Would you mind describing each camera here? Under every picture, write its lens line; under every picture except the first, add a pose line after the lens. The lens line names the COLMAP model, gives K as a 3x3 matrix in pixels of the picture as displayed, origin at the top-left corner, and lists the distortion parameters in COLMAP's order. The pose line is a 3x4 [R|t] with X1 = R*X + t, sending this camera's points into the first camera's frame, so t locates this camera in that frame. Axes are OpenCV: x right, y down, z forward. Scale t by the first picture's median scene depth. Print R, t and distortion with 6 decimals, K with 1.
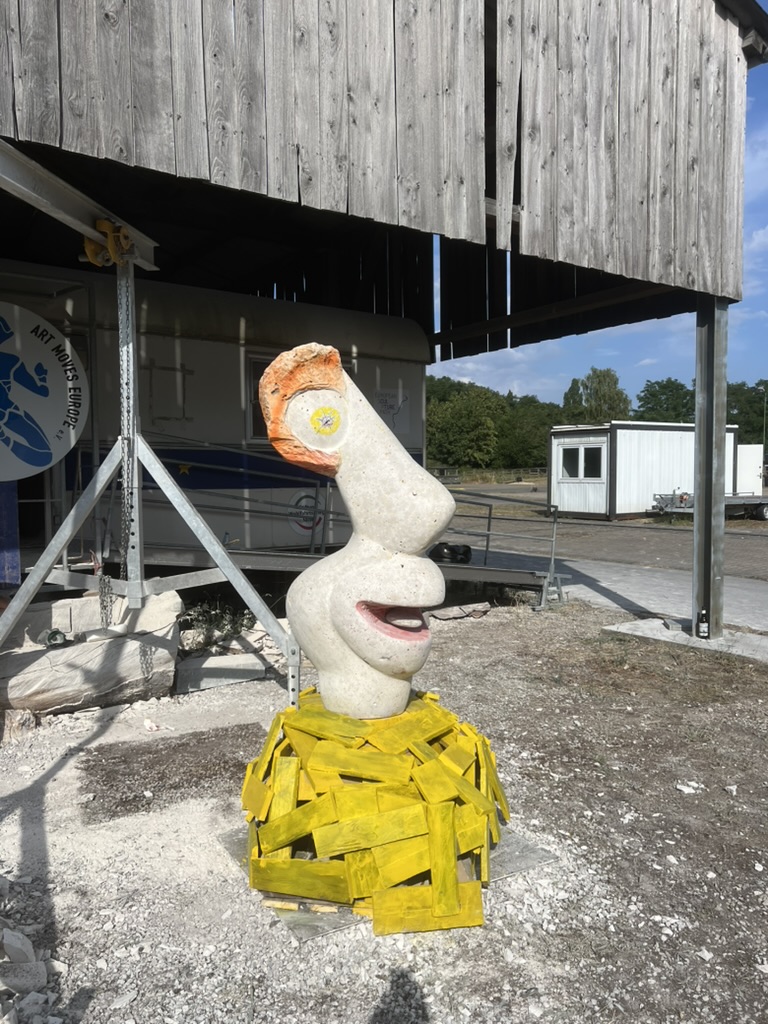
lens RADIAL K [[769.9, 0, 383.4], [0, 769.9, 515.9], [0, 0, 1]] dist [0.055216, -0.068170]
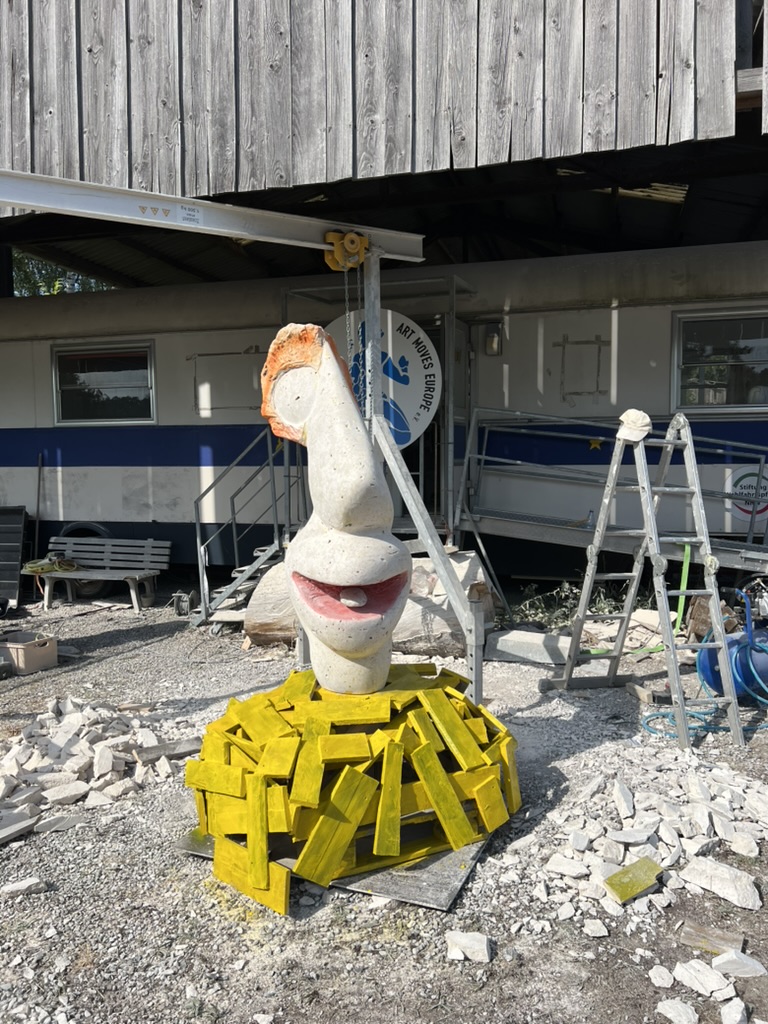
lens RADIAL K [[769.9, 0, 384.4], [0, 769.9, 513.3], [0, 0, 1]] dist [0.055216, -0.068170]
pose [[0.628887, 0.057325, -0.775381, 0.609401], [-0.036658, 0.998355, 0.044077, -0.012321], [0.776632, 0.000704, 0.629954, 0.320380]]
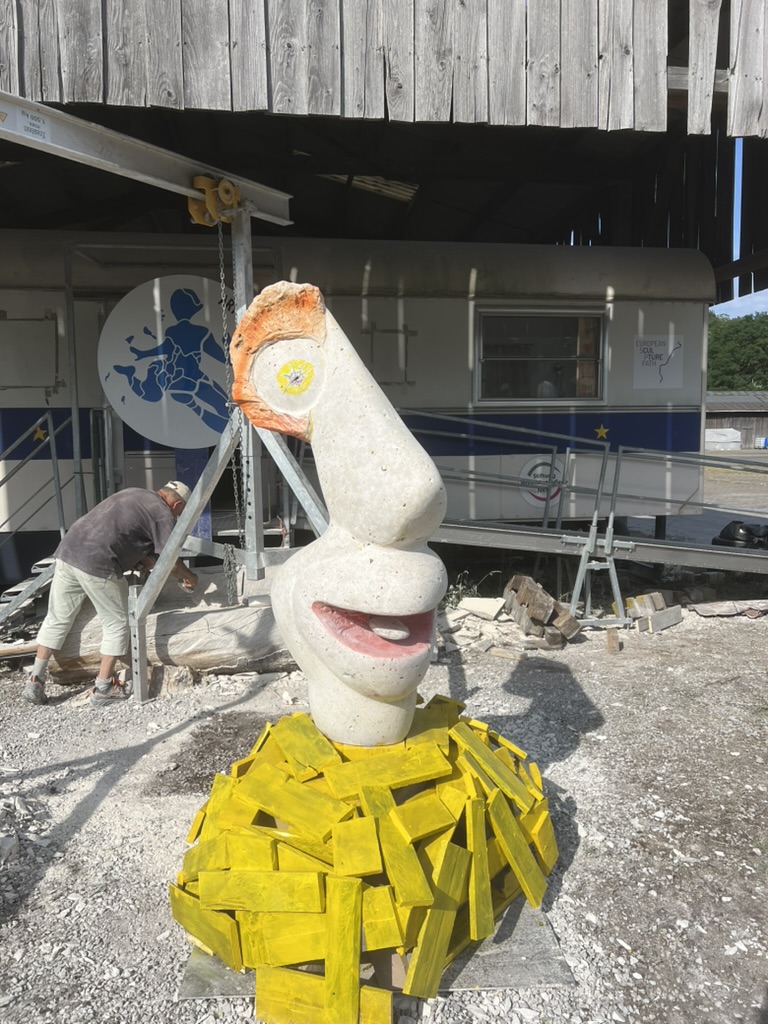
lens RADIAL K [[769.9, 0, 386.1], [0, 769.9, 514.6], [0, 0, 1]] dist [0.055216, -0.068170]
pose [[0.891946, 0.038401, -0.450508, 0.285584], [-0.017958, 0.998609, 0.049566, -0.015192], [0.451785, -0.036120, 0.891396, 0.229395]]
